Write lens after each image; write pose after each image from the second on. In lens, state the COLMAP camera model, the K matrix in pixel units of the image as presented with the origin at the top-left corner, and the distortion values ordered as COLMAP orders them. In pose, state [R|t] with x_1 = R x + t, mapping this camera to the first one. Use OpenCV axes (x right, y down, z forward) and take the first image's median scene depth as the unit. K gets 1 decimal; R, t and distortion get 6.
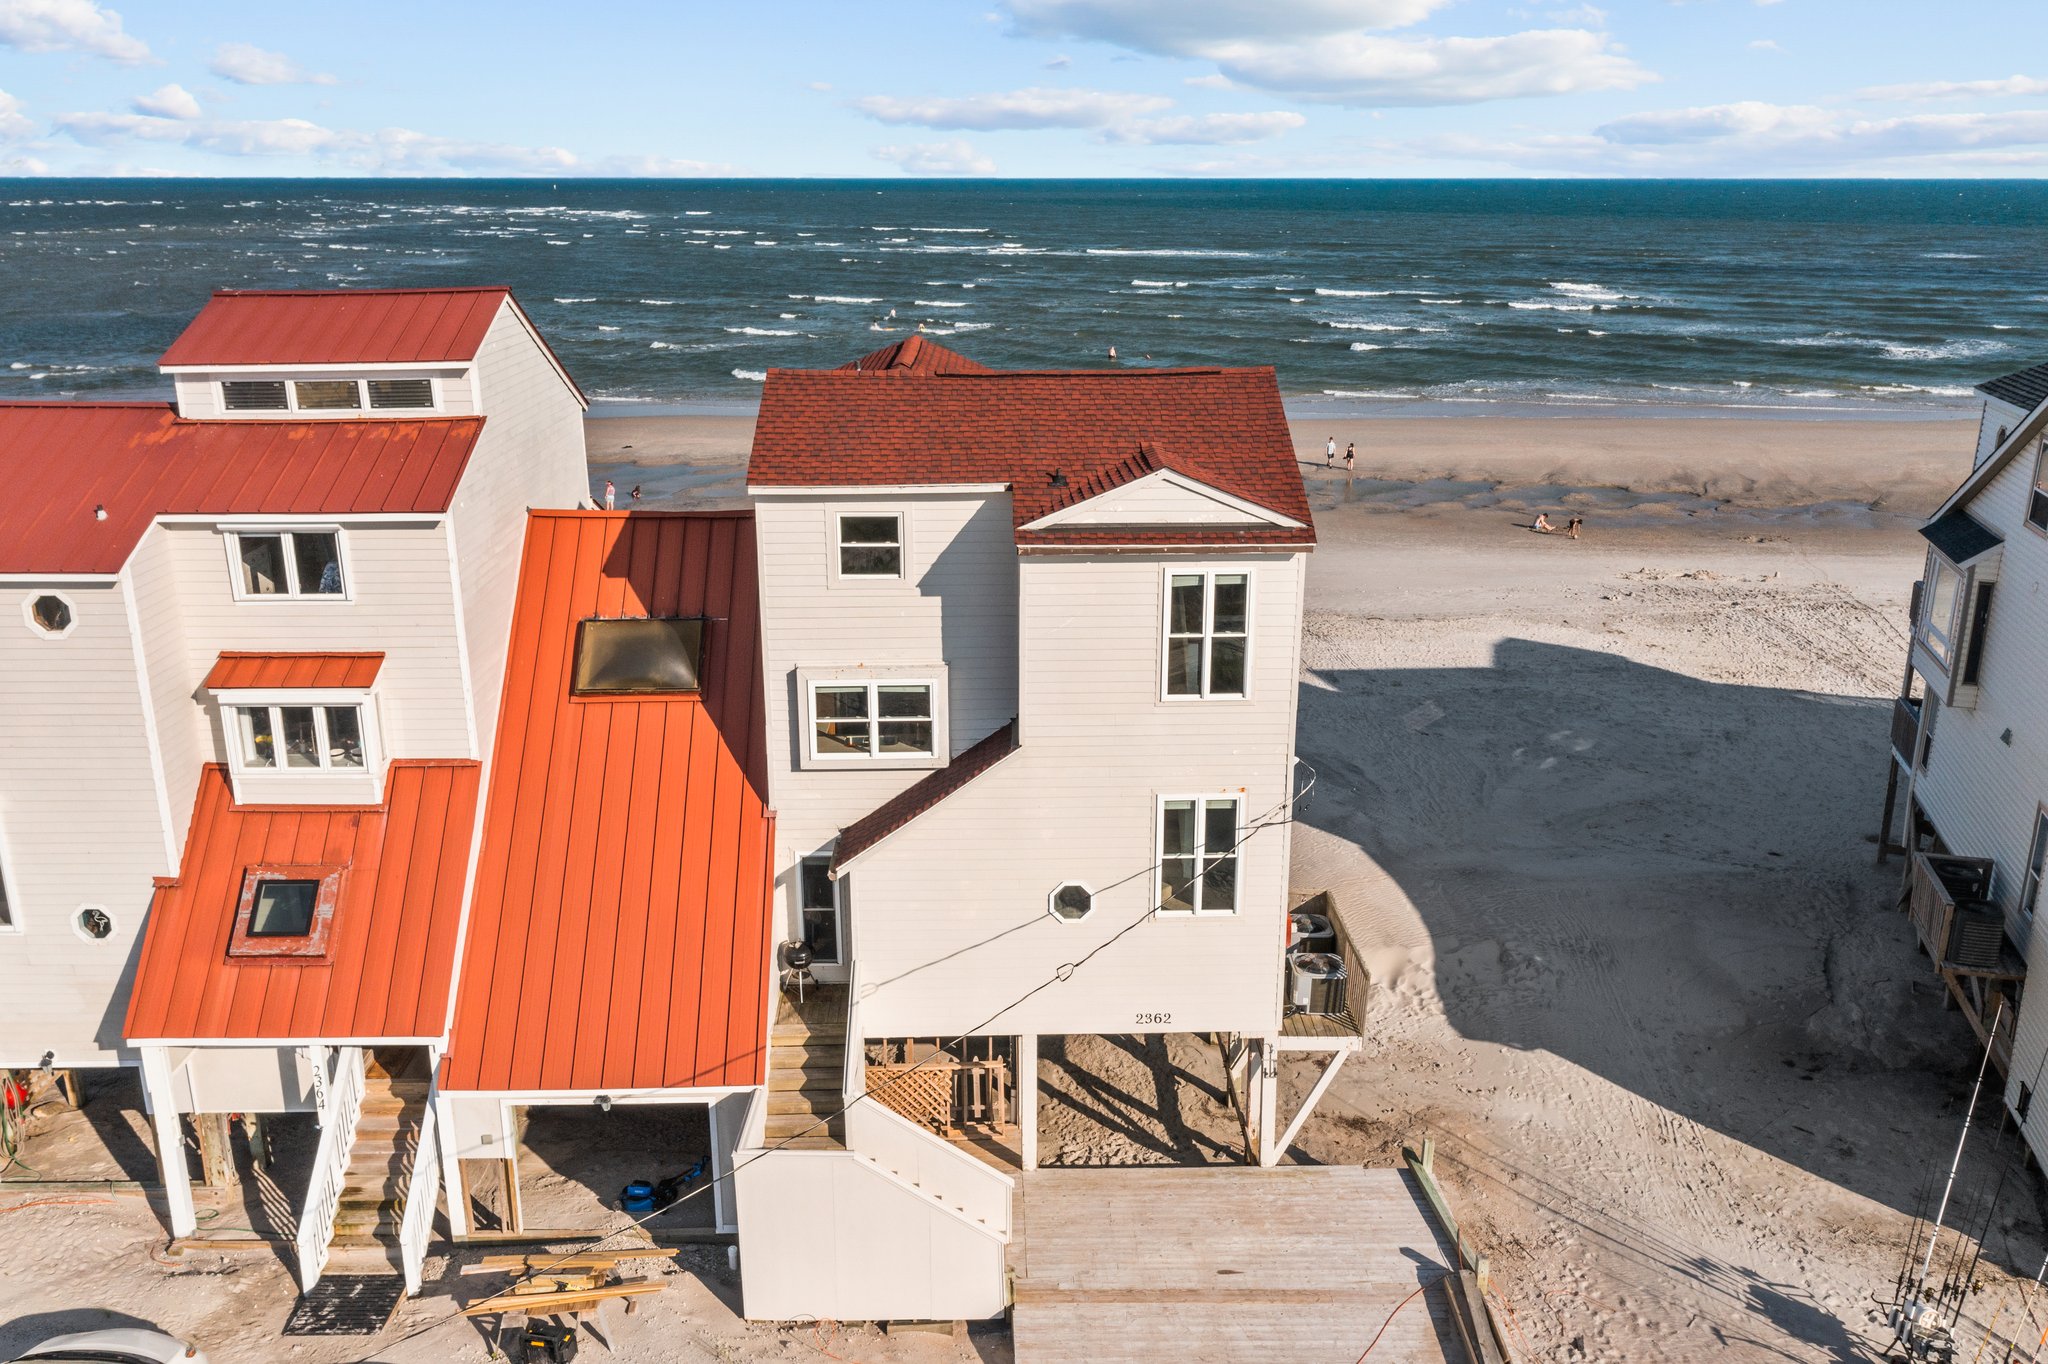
lens RADIAL K [[1643.6, 0, 1024.5], [0, 1643.6, 668.5], [0, 0, 1]] dist [0.000433, -0.001213]
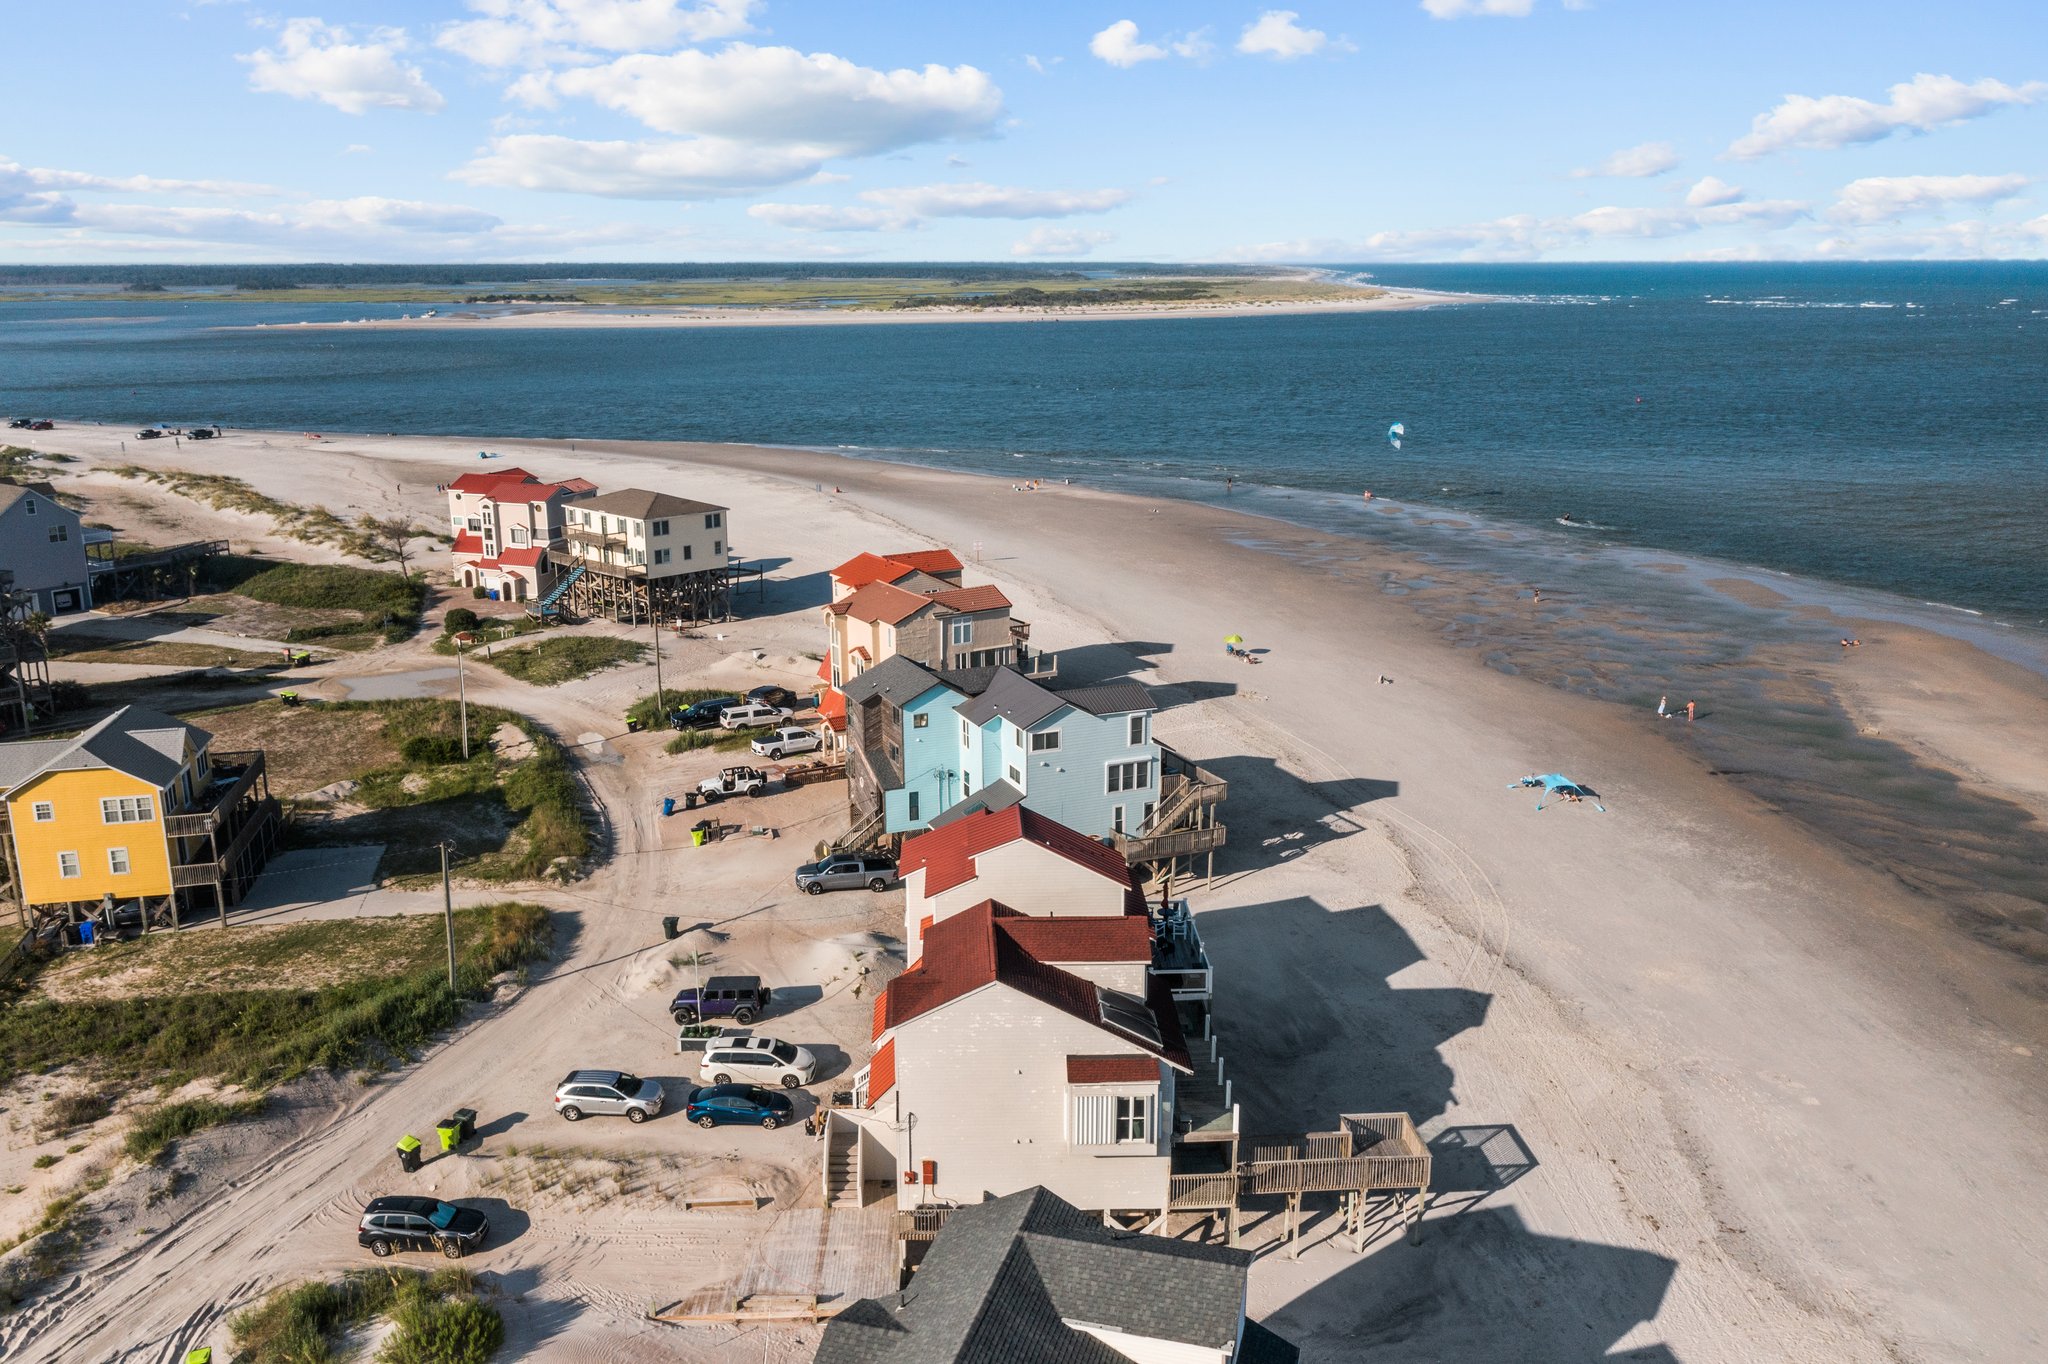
lens RADIAL K [[1643.6, 0, 1024.5], [0, 1643.6, 668.5], [0, 0, 1]] dist [0.000433, -0.001213]
pose [[0.015356, 0.243671, -0.969736, 2.449021], [-0.281768, 0.931600, 0.229626, -1.213389], [0.959360, 0.269715, 0.082964, 0.771404]]
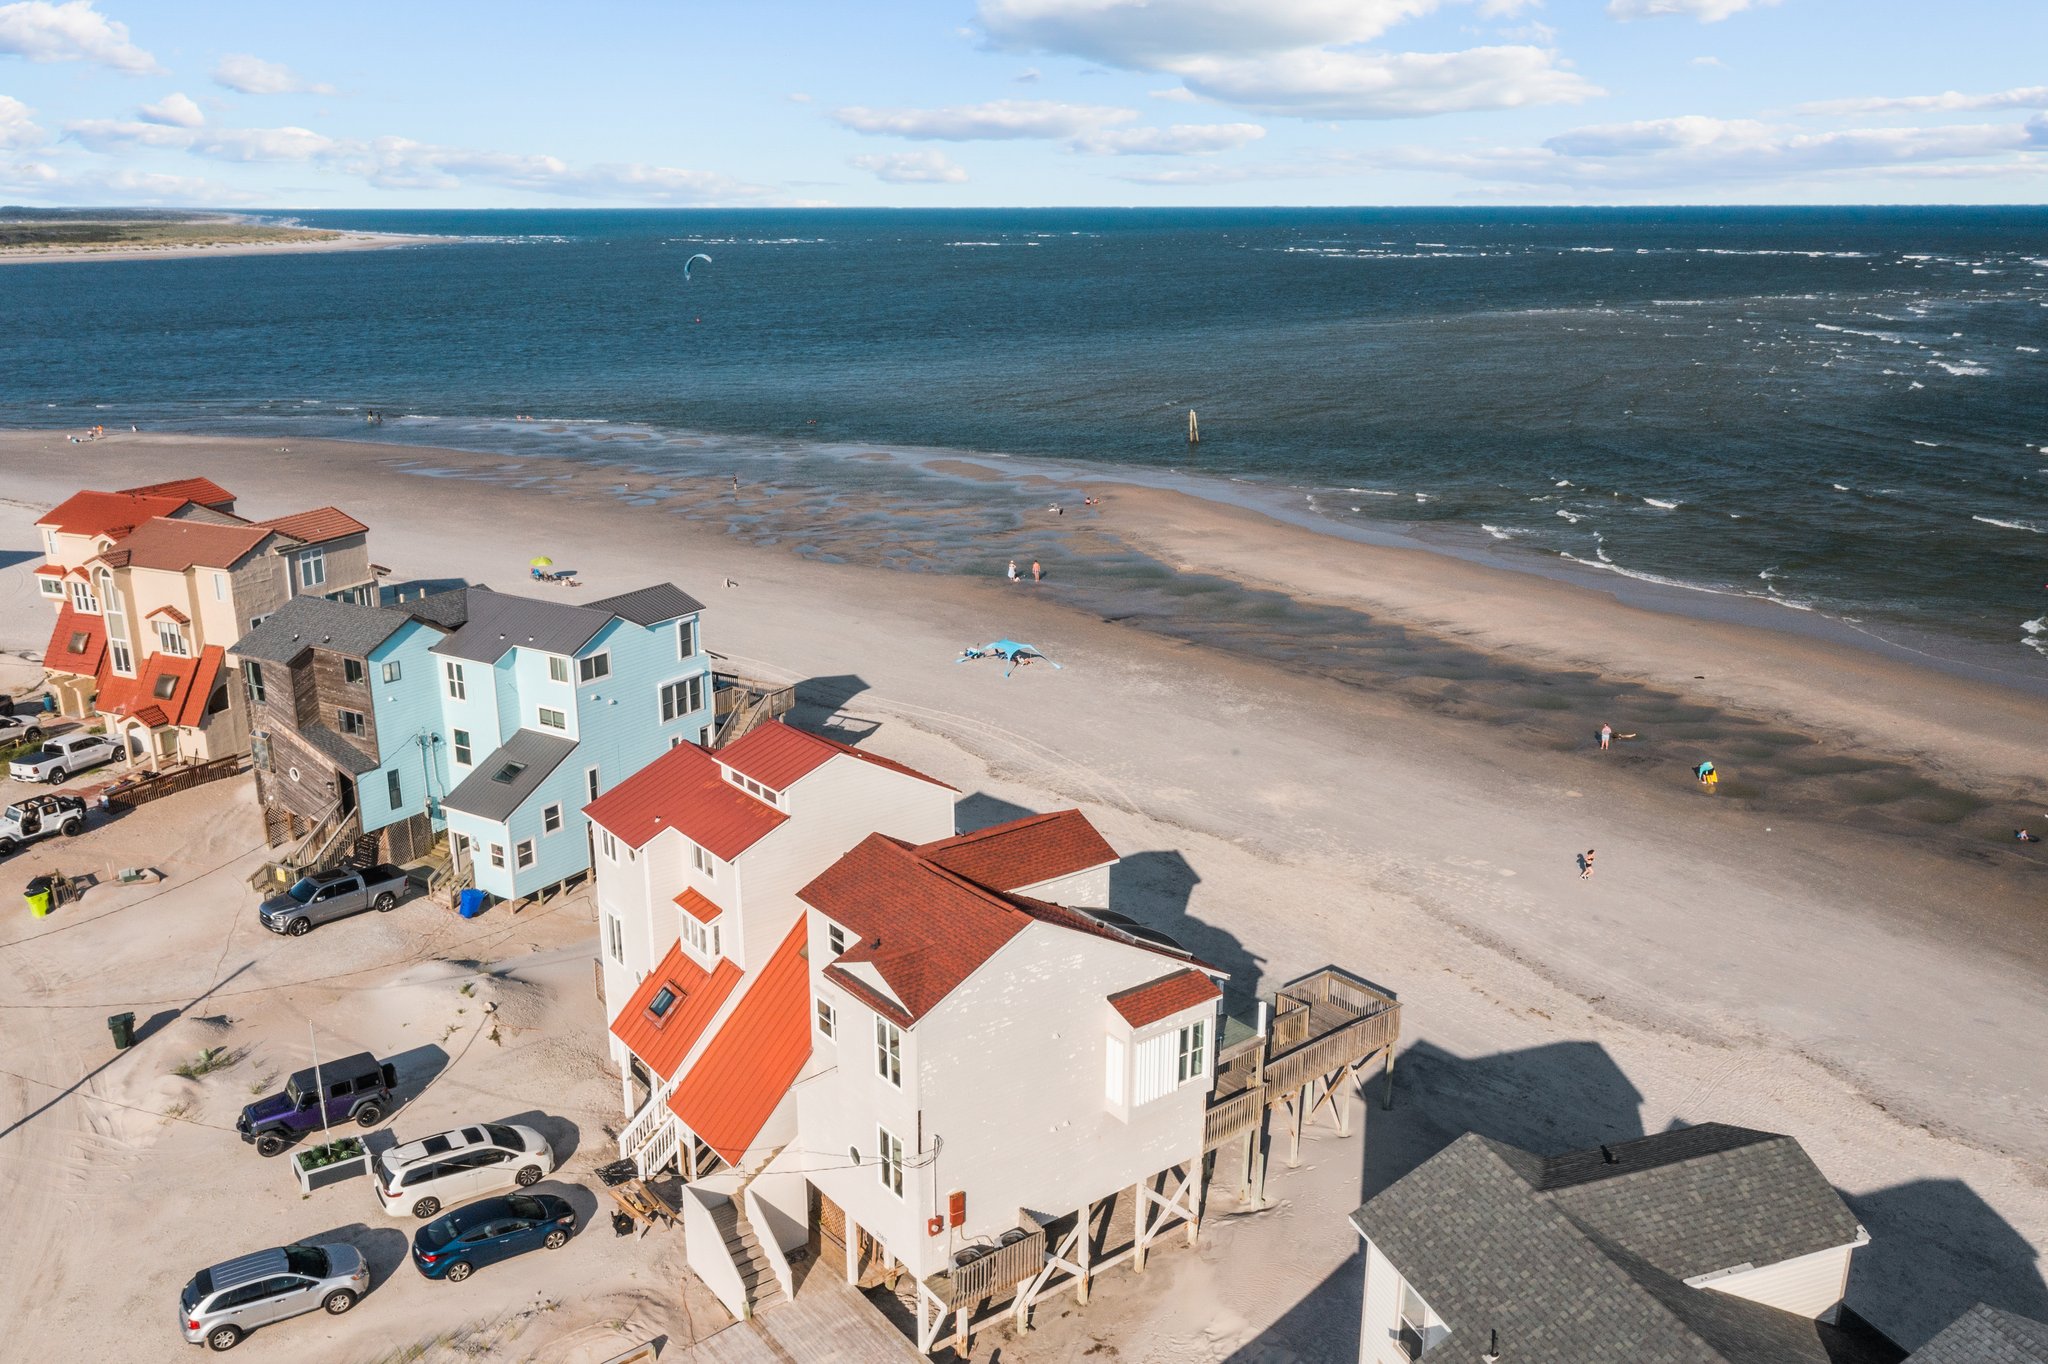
lens RADIAL K [[1643.6, 0, 1024.5], [0, 1643.6, 668.5], [0, 0, 1]] dist [0.000433, -0.001213]
pose [[0.588087, 0.221216, -0.777957, 1.492188], [-0.231491, 0.967667, 0.100168, -0.636352], [0.774961, 0.121182, 0.620282, -0.095445]]
